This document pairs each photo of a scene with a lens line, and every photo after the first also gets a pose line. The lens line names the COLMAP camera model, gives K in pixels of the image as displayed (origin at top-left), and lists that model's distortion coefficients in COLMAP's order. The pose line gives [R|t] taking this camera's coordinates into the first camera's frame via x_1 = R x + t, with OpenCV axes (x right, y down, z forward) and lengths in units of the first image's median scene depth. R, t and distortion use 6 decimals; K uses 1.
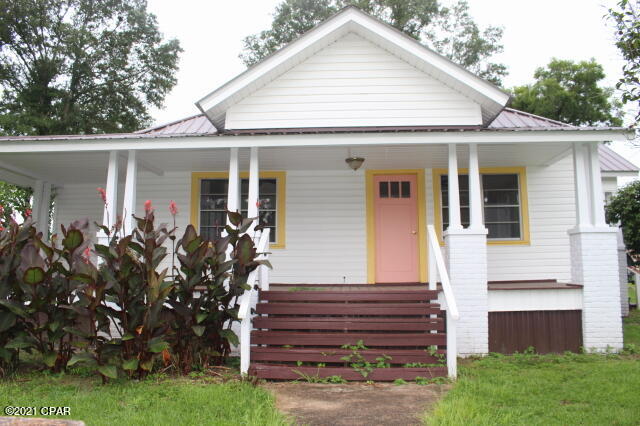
lens RADIAL K [[535.1, 0, 320.0], [0, 535.1, 213.0], [0, 0, 1]] dist [-0.158152, 0.153475]
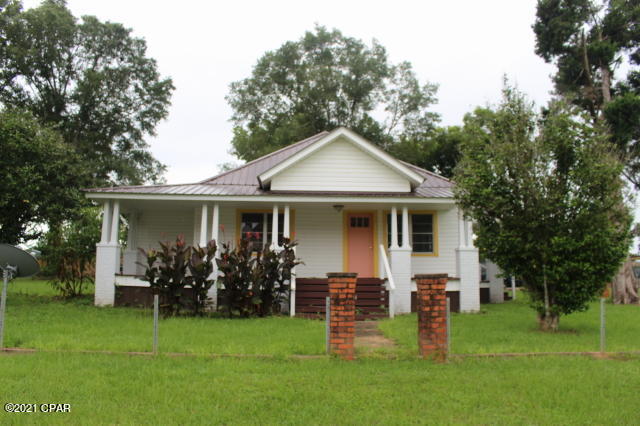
lens RADIAL K [[535.1, 0, 320.0], [0, 535.1, 213.0], [0, 0, 1]] dist [-0.158152, 0.153475]
pose [[0.994408, 0.022851, 0.103101, -0.157425], [-0.021064, 0.999609, -0.018379, -0.039372], [-0.103481, 0.016104, 0.994501, -0.655101]]
